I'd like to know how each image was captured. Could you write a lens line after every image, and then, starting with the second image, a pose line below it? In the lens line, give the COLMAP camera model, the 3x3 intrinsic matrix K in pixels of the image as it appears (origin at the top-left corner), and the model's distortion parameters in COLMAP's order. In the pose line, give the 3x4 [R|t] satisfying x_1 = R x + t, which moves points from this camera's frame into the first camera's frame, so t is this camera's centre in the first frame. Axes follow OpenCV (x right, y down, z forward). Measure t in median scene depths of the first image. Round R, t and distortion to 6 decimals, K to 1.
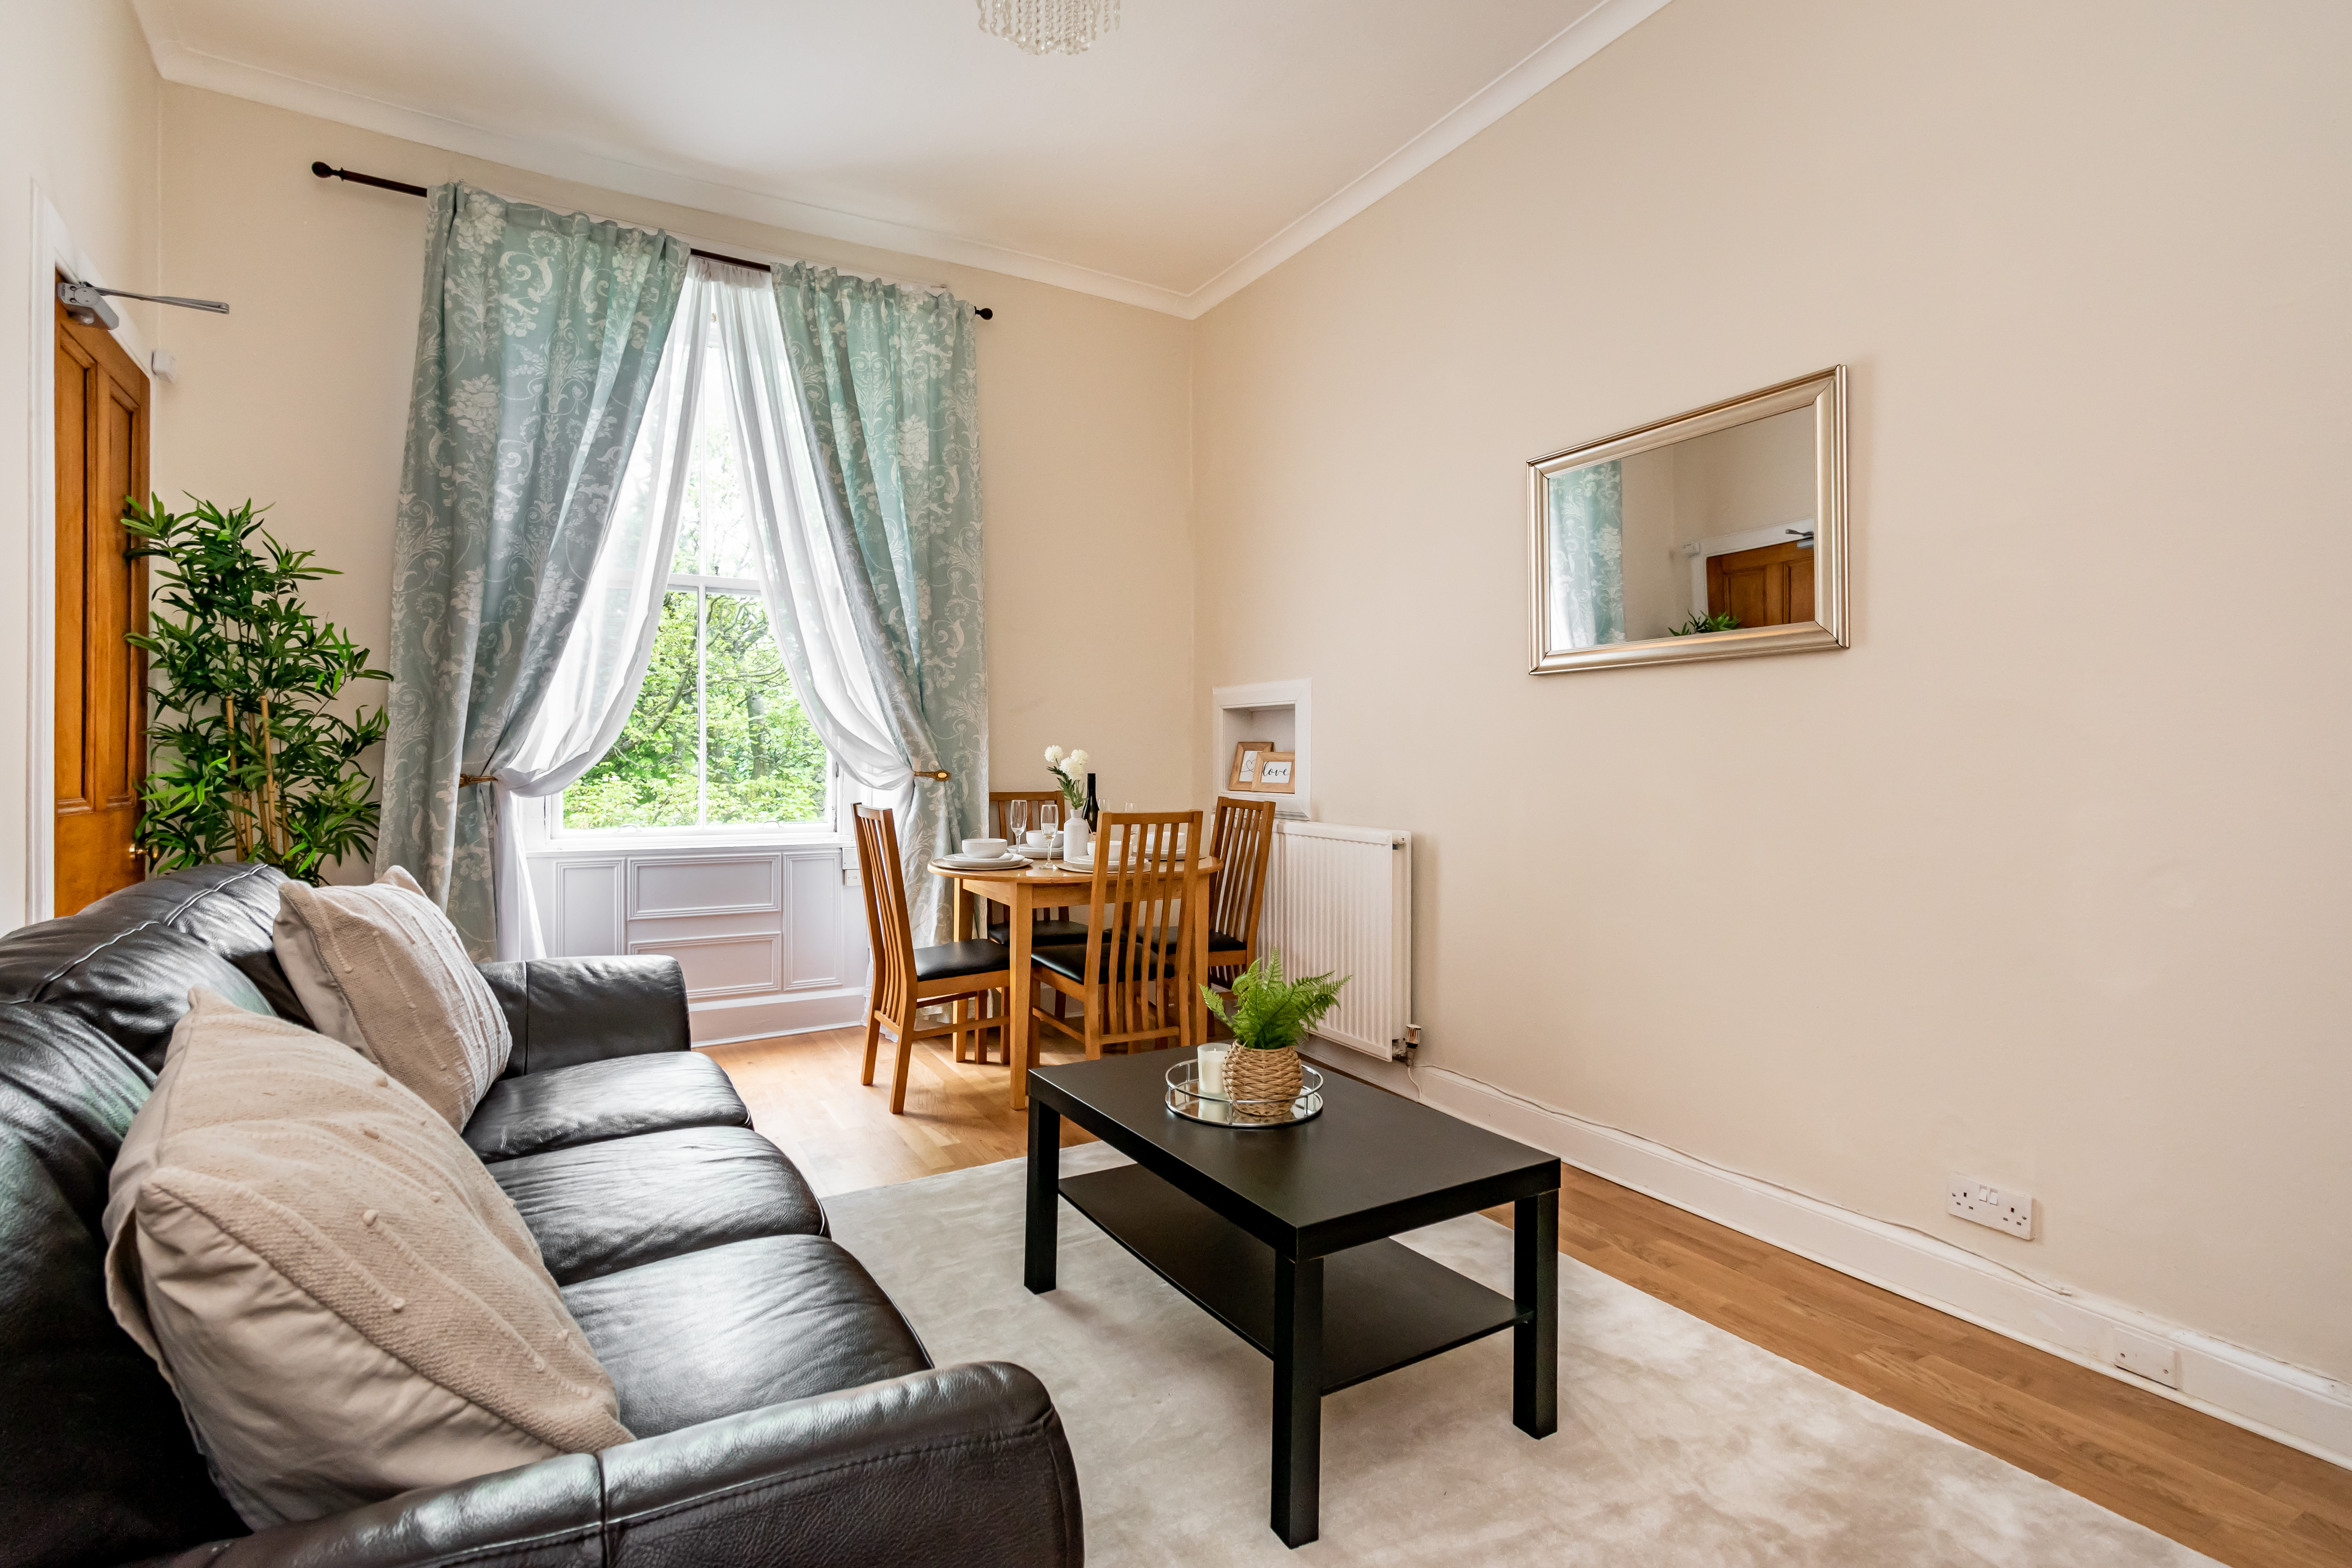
lens RADIAL K [[1073.8, 0, 1182.4], [0, 1073.8, 761.1], [0, 0, 1]] dist [0.001571, 0.000472]
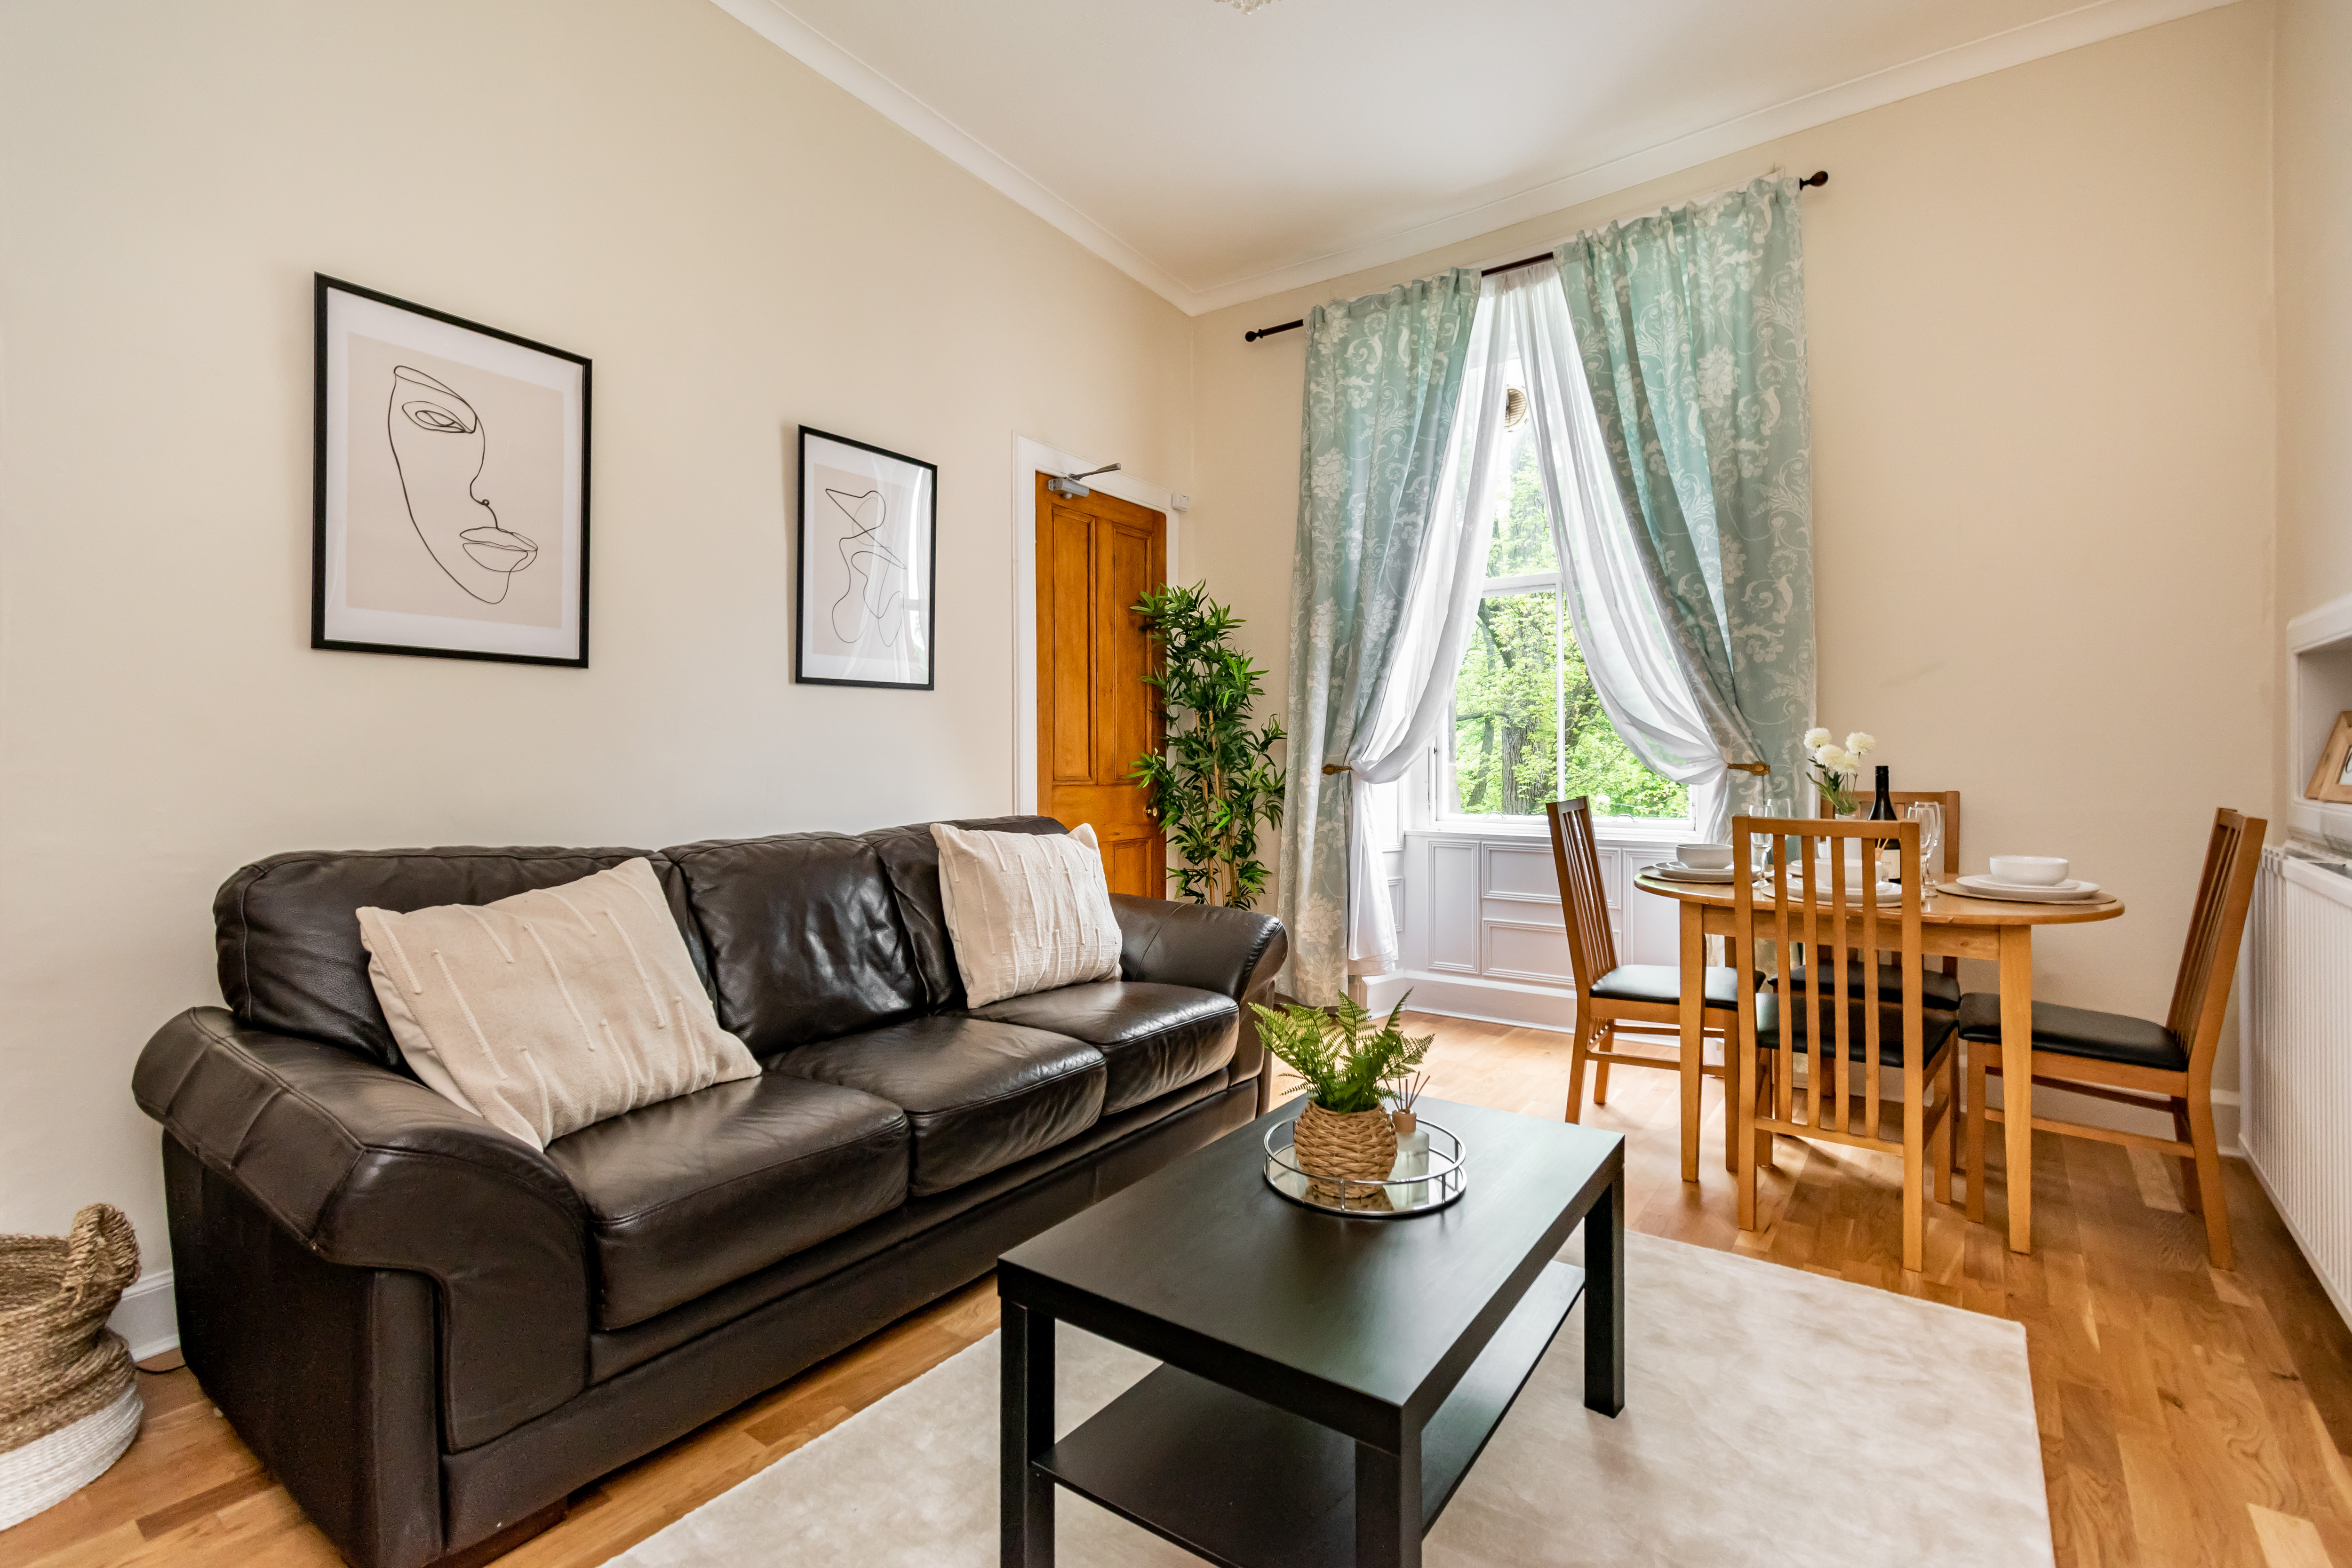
lens RADIAL K [[1073.8, 0, 1182.4], [0, 1073.8, 761.1], [0, 0, 1]] dist [0.001571, 0.000472]
pose [[0.411378, 0.000093, -0.911465, 0.372592], [0.003997, 0.999990, 0.001906, 0.004570], [0.911456, -0.004427, 0.411374, 0.277654]]
